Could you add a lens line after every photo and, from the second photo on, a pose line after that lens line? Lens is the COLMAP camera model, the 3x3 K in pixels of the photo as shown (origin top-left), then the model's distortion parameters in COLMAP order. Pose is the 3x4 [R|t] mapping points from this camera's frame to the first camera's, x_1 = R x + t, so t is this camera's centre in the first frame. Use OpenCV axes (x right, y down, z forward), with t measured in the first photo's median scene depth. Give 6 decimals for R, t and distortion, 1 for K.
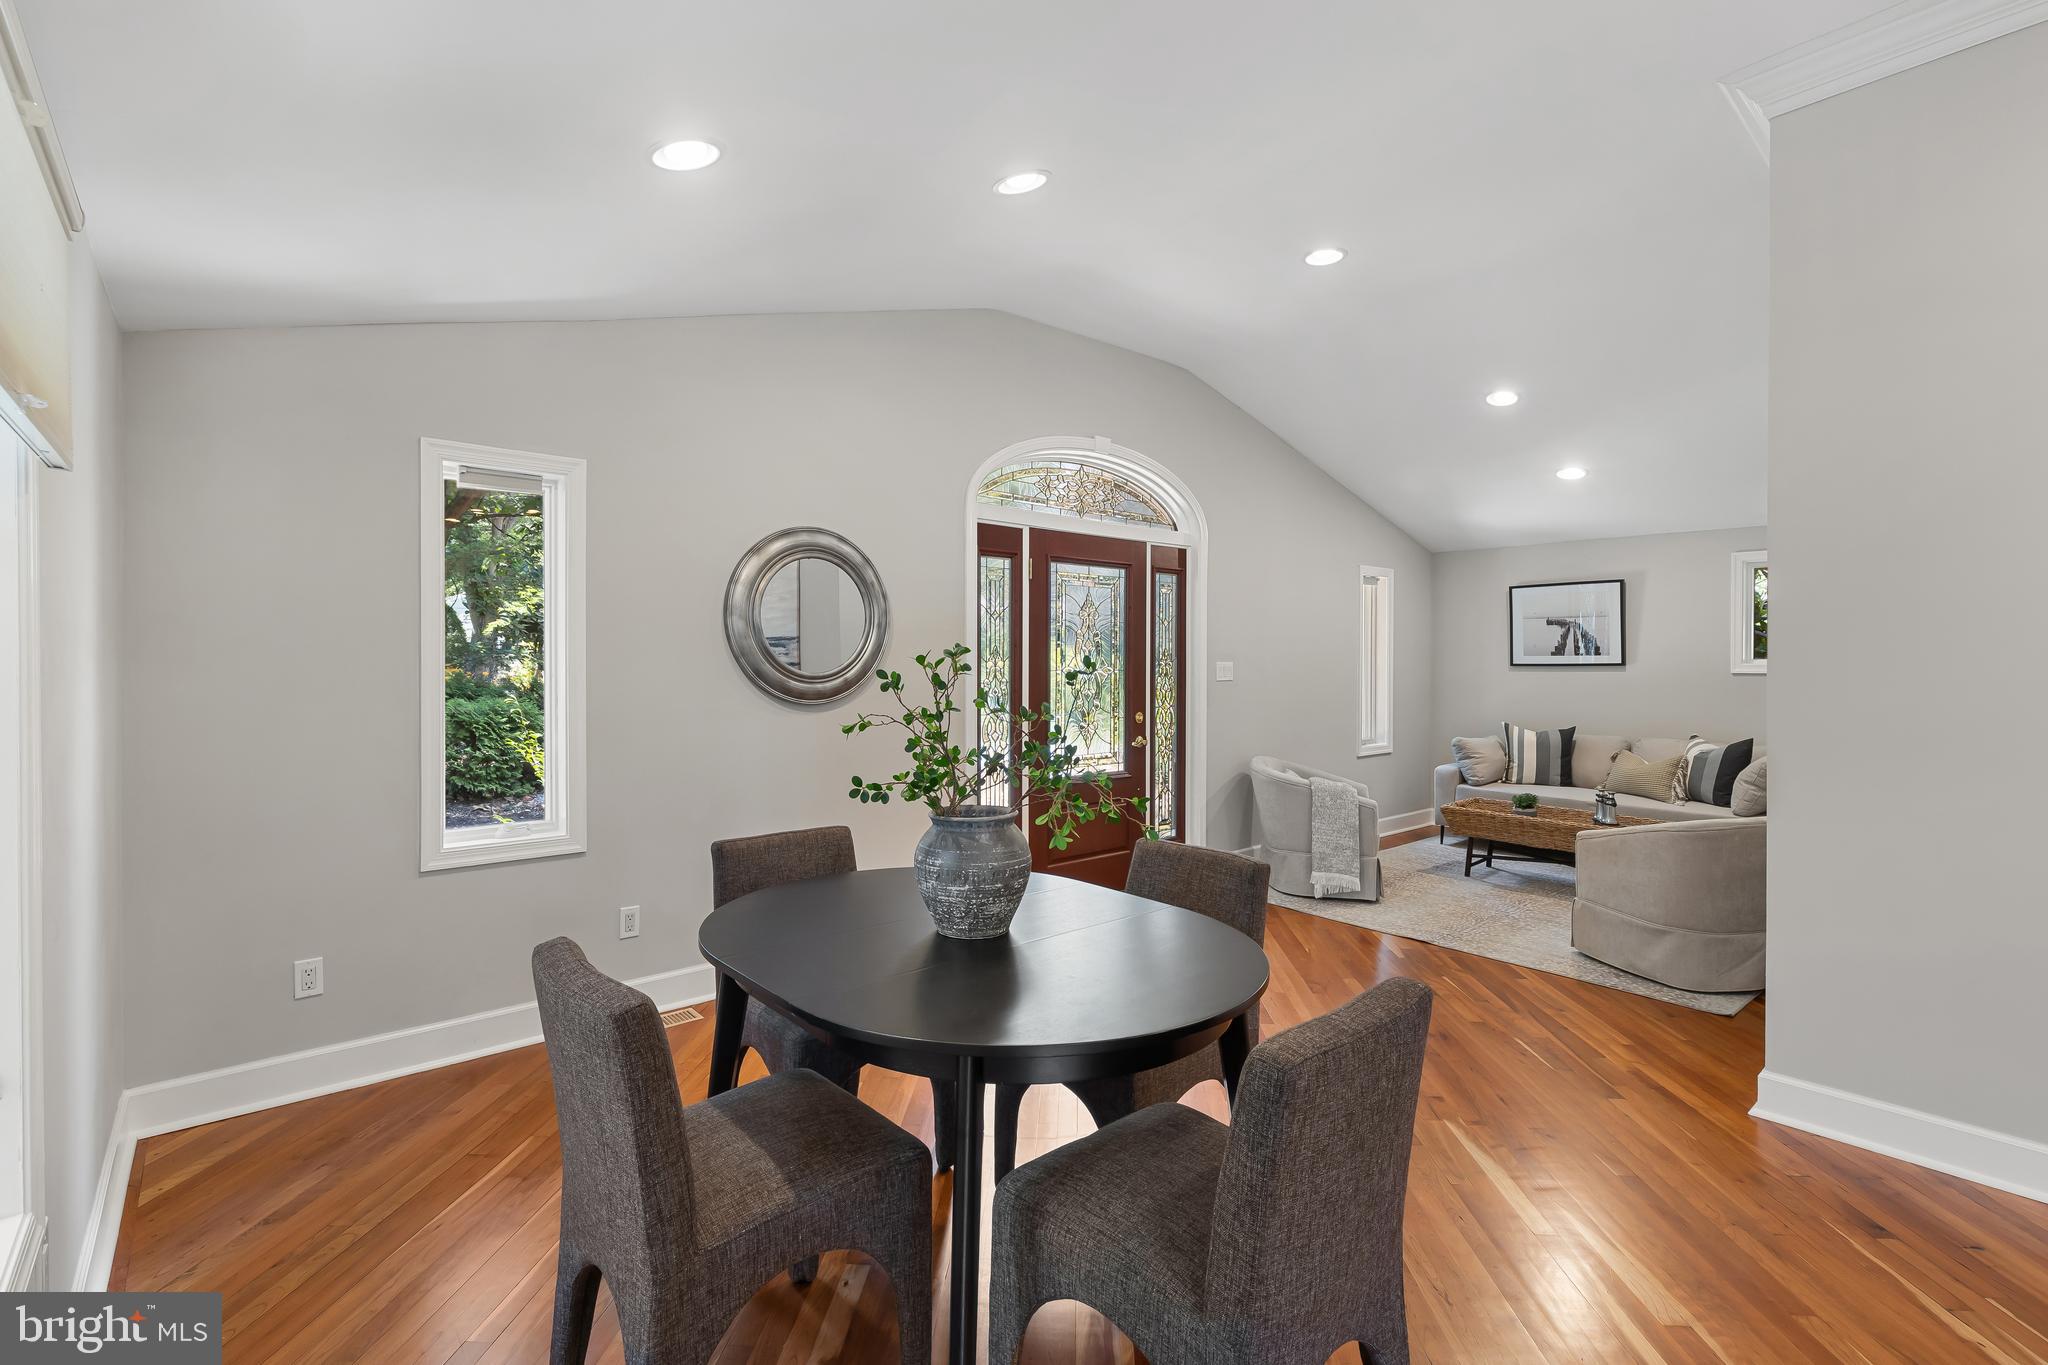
lens RADIAL K [[921.2, 0, 1016.9], [0, 921.2, 670.3], [0, 0, 1]] dist [0.012622, -0.004591]
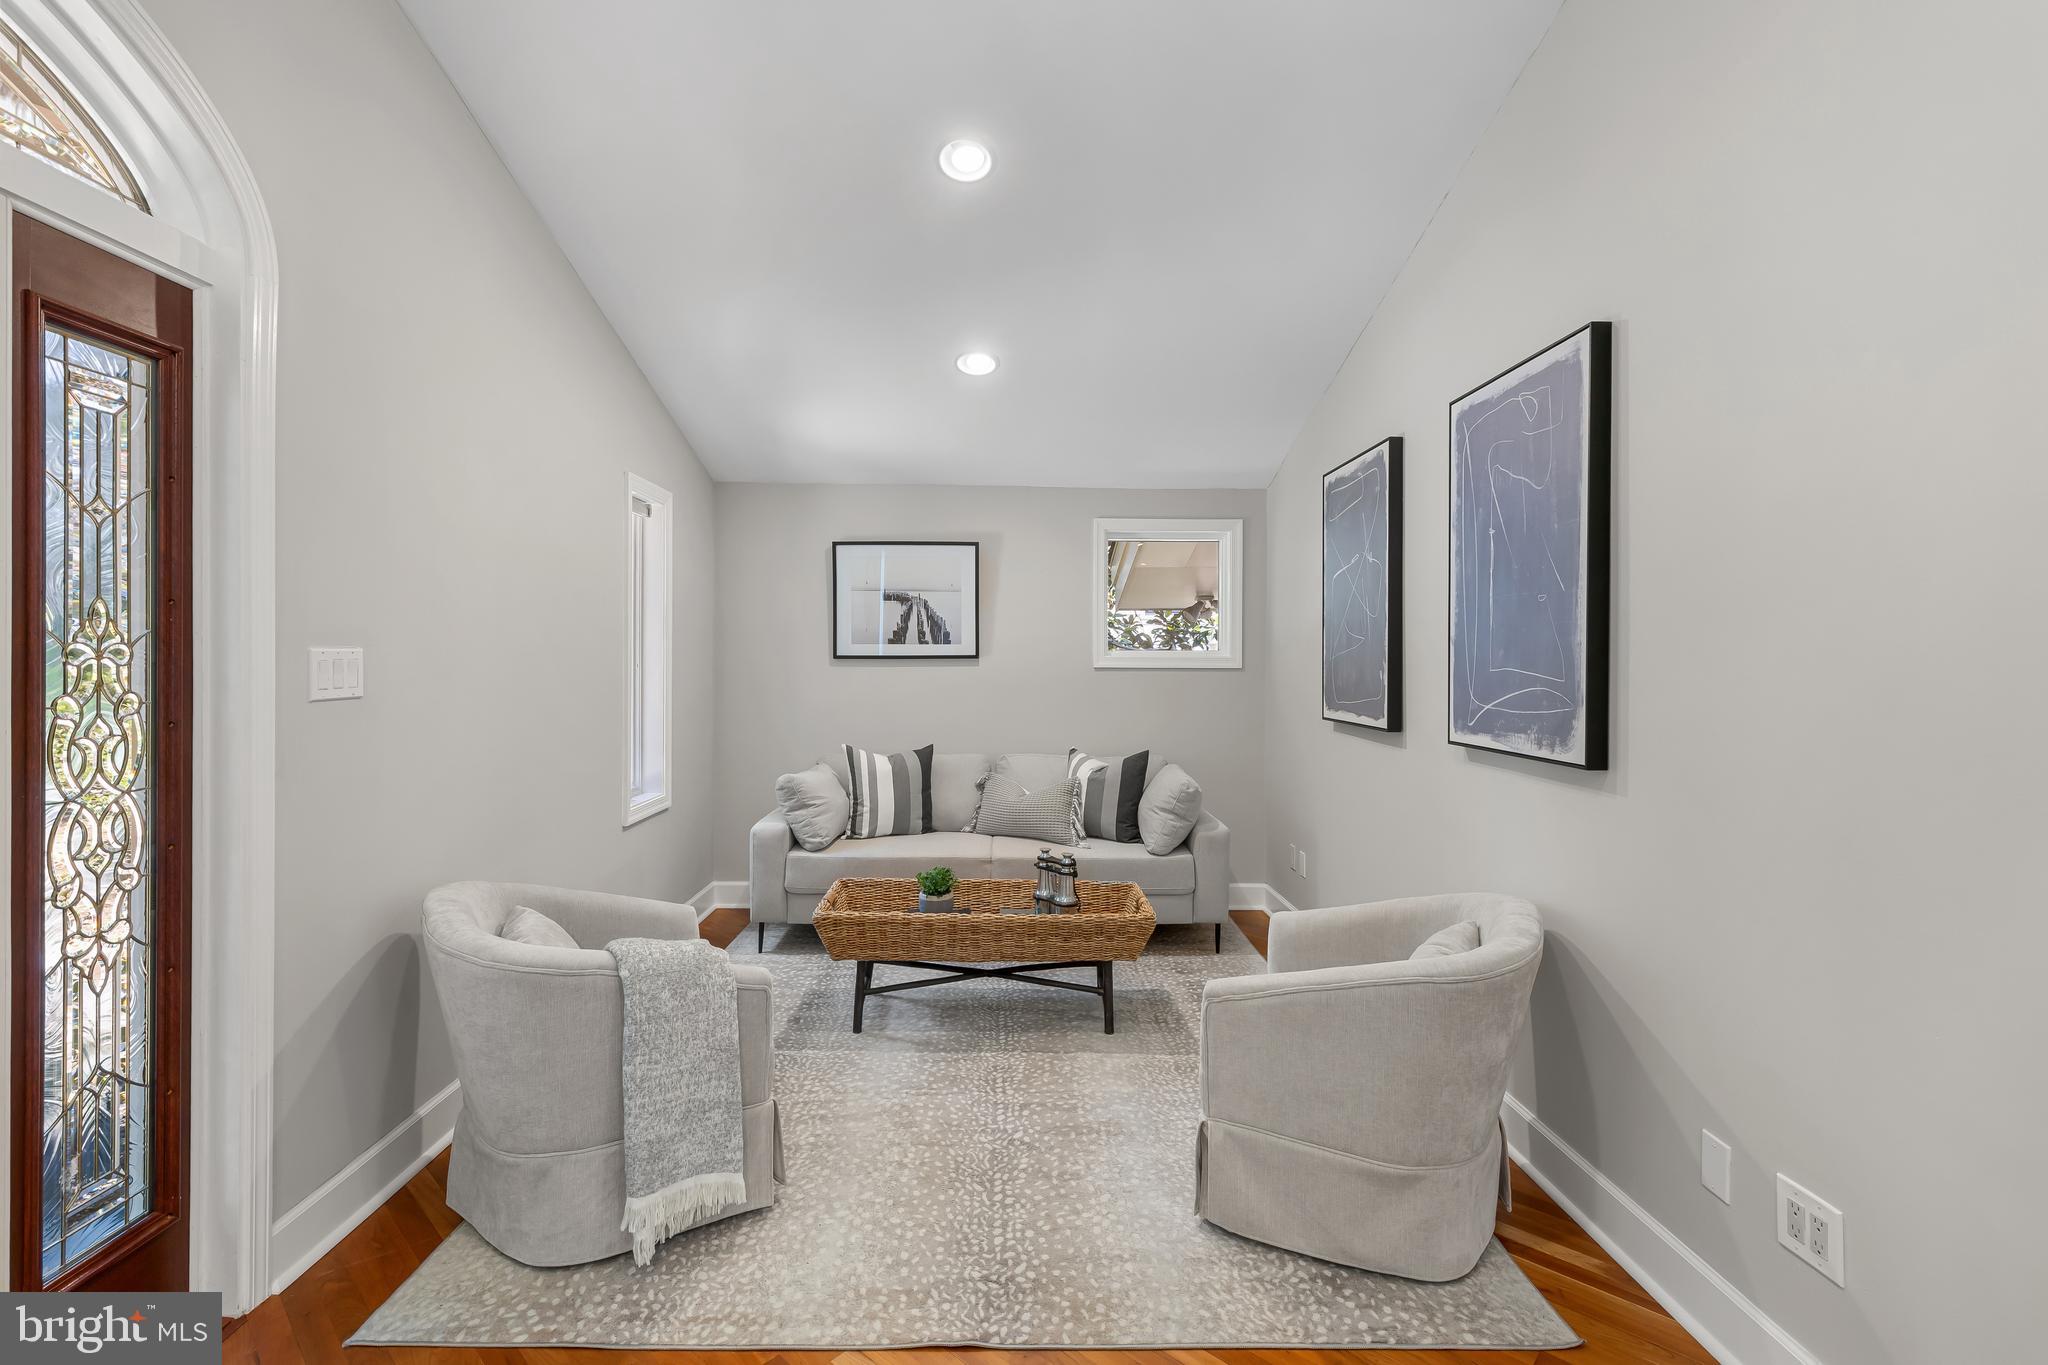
lens RADIAL K [[921.2, 0, 1006.7], [0, 921.2, 662.7], [0, 0, 1]] dist [0.012622, -0.004591]
pose [[0.639835, -0.004067, 0.768501, 0.102657], [0.008597, 0.999961, -0.001867, 0.000217], [-0.768464, 0.007801, 0.639846, 0.510223]]
